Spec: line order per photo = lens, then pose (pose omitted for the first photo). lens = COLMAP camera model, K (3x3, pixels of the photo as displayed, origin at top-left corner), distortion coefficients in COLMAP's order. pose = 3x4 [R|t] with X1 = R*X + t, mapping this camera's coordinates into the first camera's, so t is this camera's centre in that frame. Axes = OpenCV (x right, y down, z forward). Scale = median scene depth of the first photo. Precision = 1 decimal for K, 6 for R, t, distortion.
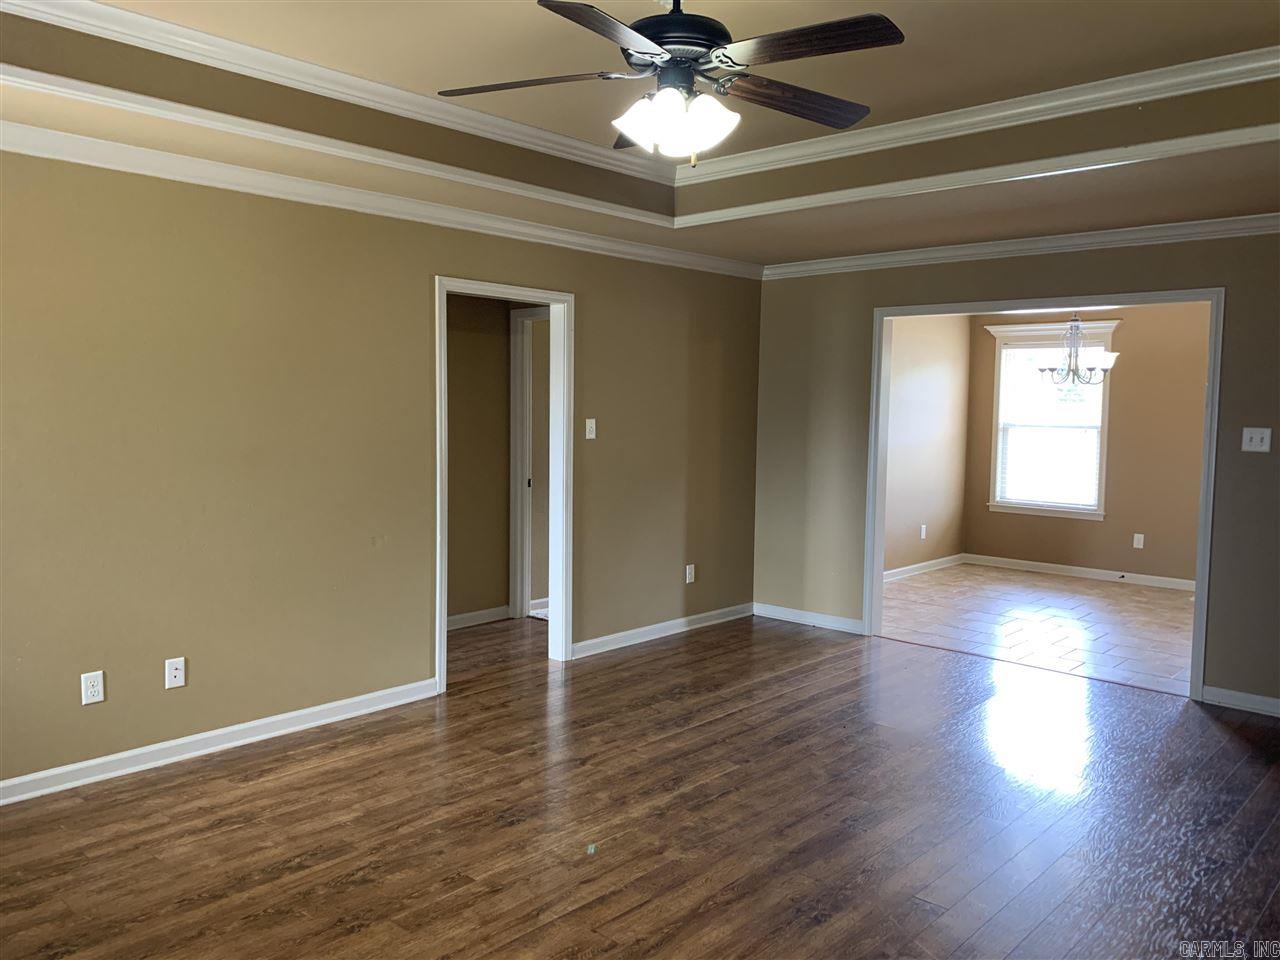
lens RADIAL K [[979.7, 0, 624.7], [0, 979.7, 468.0], [0, 0, 1]] dist [0.007797, -0.010643]
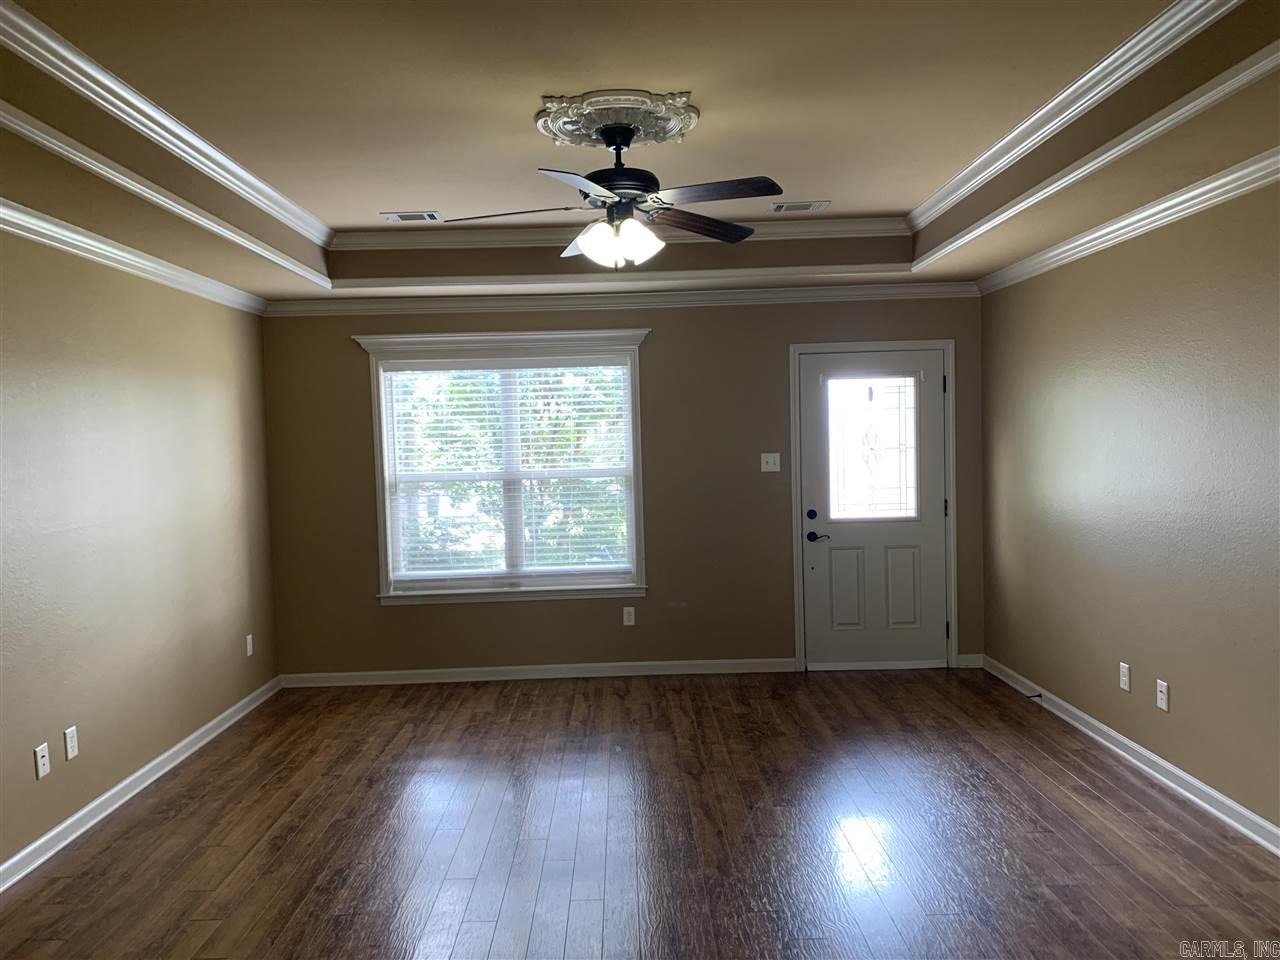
lens RADIAL K [[979.4, 0, 621.7], [0, 979.4, 487.9], [0, 0, 1]] dist [0.039567, -0.036922]
pose [[-0.726195, 0.042316, -0.686185, 0.641847], [-0.026822, 0.995600, 0.089783, -0.084813], [0.686966, 0.083605, -0.721865, 1.292568]]
